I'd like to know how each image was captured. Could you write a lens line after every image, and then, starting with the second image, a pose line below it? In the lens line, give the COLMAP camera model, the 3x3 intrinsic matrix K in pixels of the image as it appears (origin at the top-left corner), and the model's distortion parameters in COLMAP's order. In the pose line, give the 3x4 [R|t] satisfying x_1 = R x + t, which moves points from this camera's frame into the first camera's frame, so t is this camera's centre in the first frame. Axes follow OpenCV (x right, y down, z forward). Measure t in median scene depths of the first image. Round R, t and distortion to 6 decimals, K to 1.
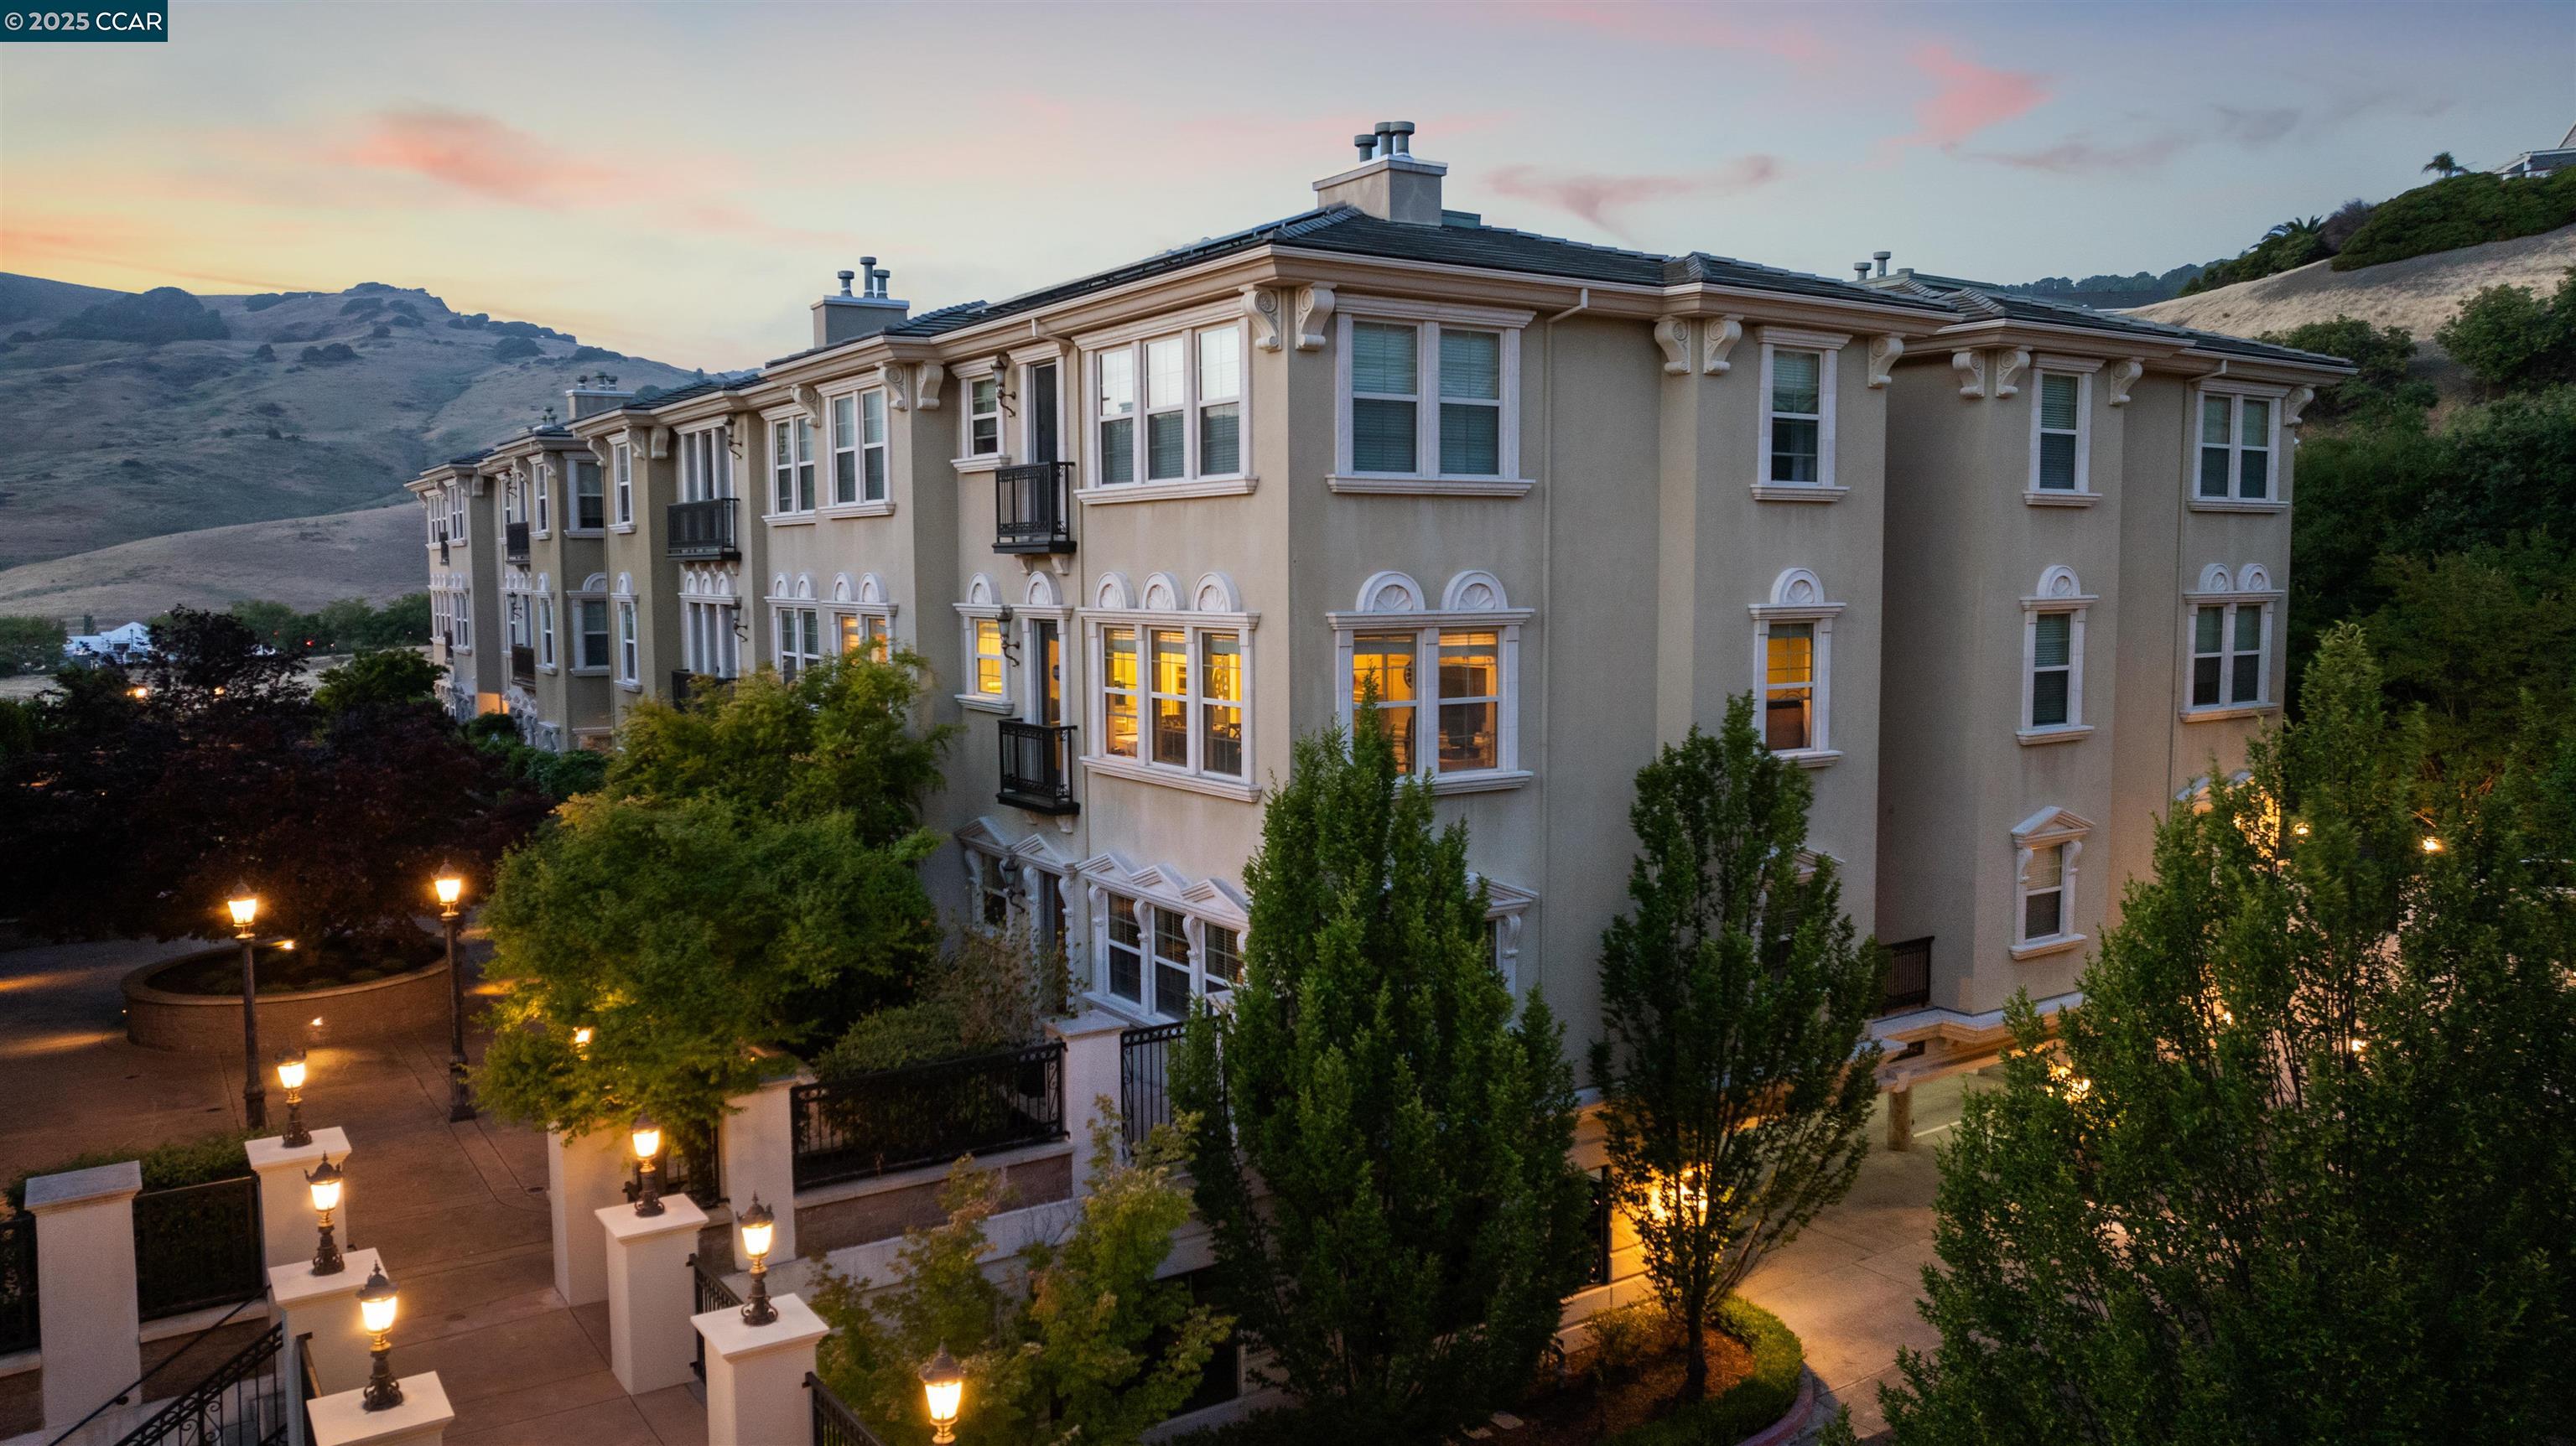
lens RADIAL K [[1821.3, 0, 1288.0], [0, 1821.3, 723.0], [0, 0, 1]] dist [-0.057879, 0.074122]
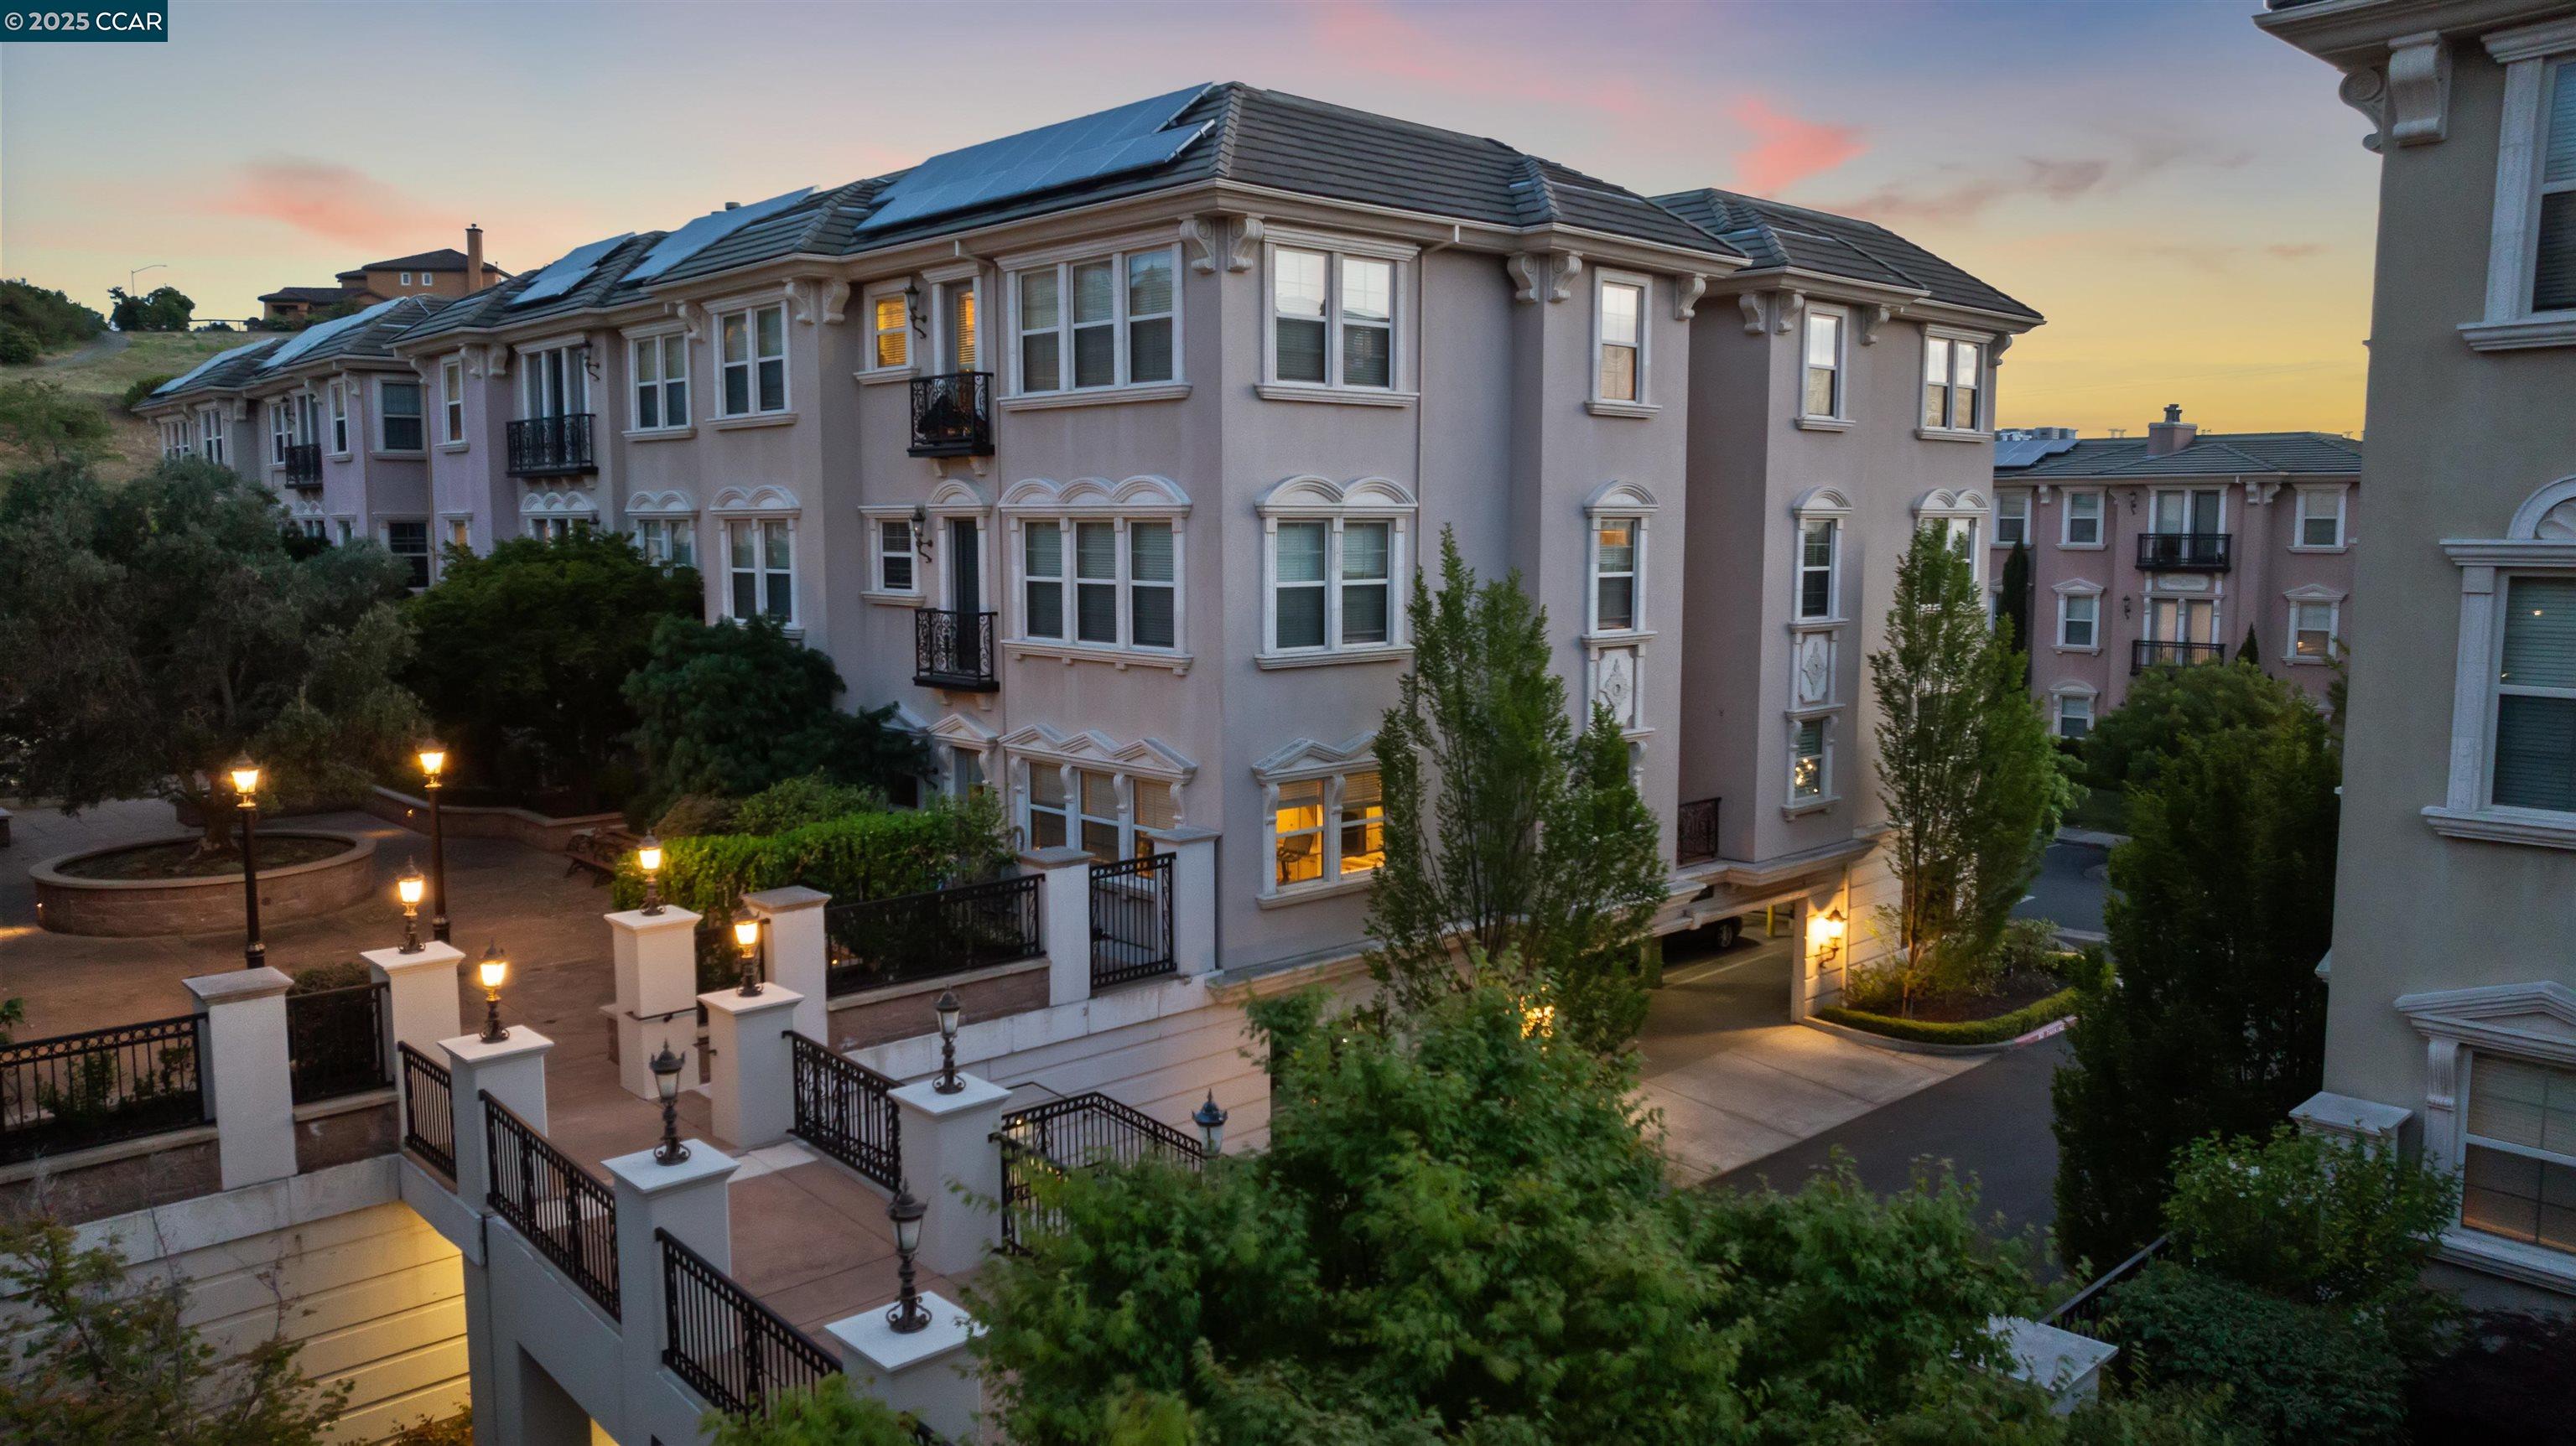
lens RADIAL K [[1821.3, 0, 1288.0], [0, 1821.3, 723.0], [0, 0, 1]] dist [-0.057879, 0.074122]
pose [[0.986360, -0.013658, 0.164035, -0.123466], [0.009557, 0.999622, 0.025765, 0.041724], [-0.164325, -0.023846, 0.986118, -0.120559]]
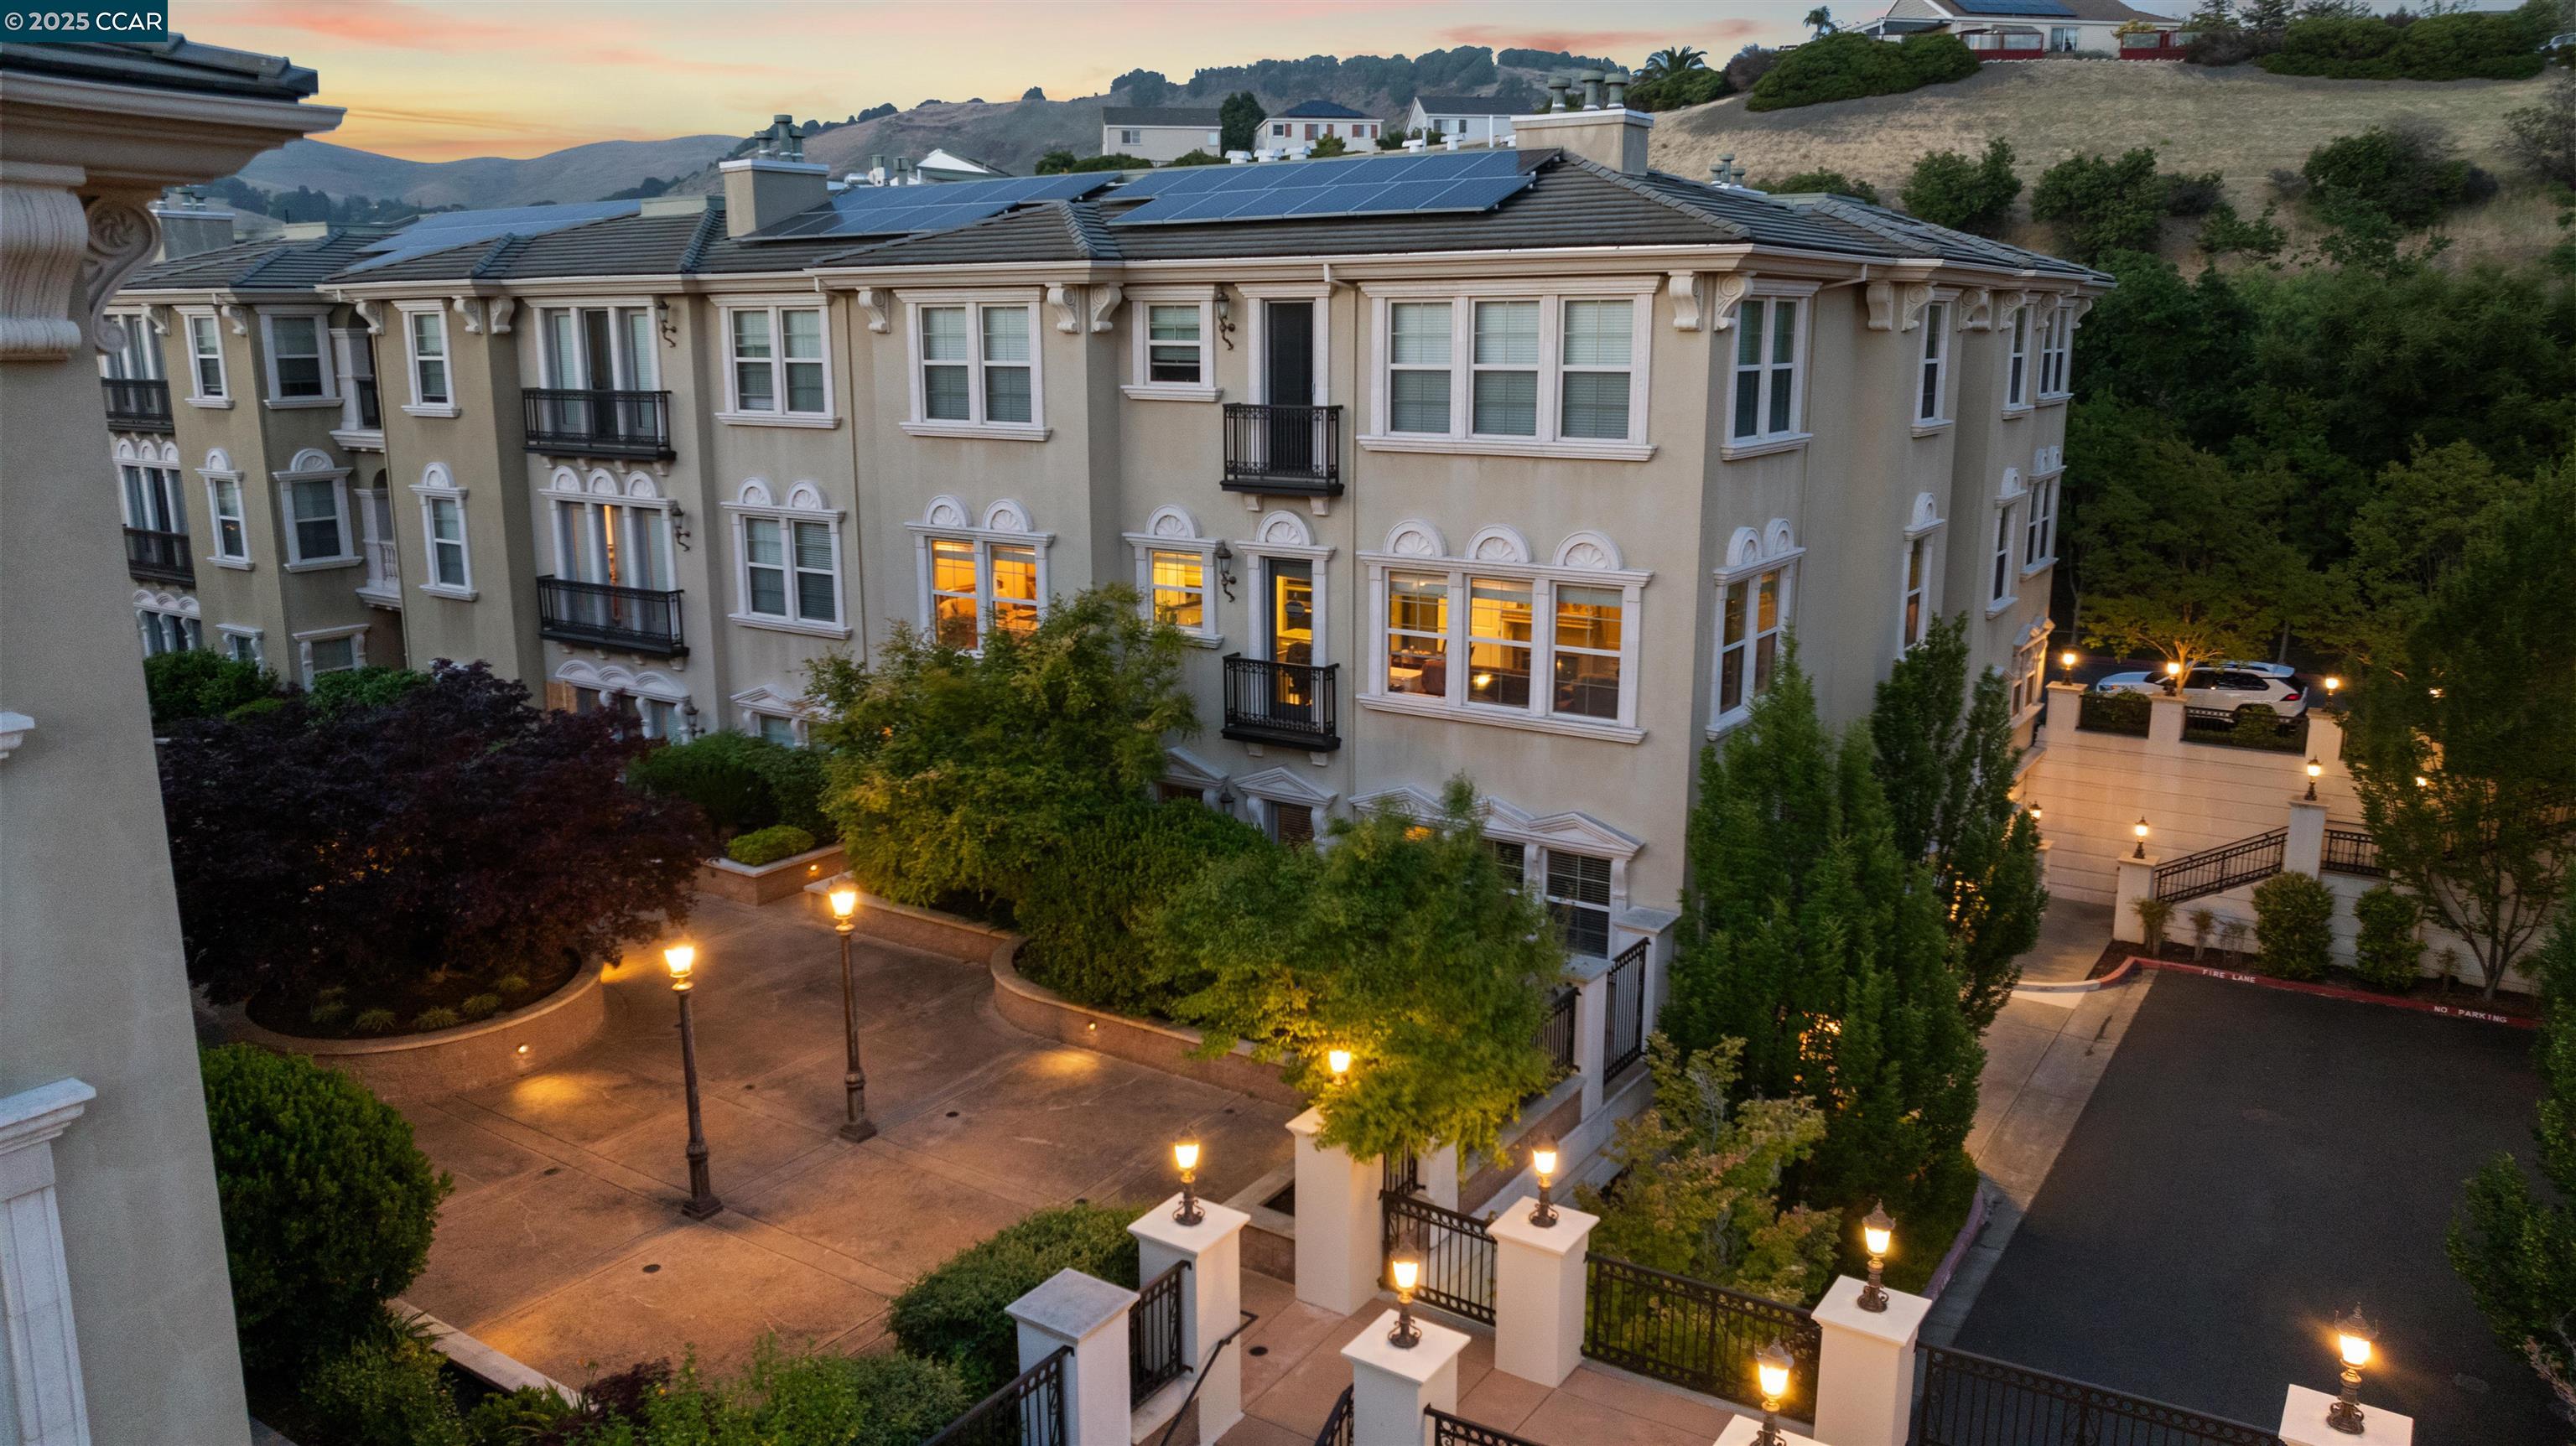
lens RADIAL K [[1810.3, 0, 1288.0], [0, 1810.3, 723.0], [0, 0, 1]] dist [-0.022266, -0.001080]
pose [[0.925322, -0.077750, 0.371125, -0.524707], [0.030036, 0.990706, 0.132664, -0.101492], [-0.377990, -0.111610, 0.919057, 0.067066]]
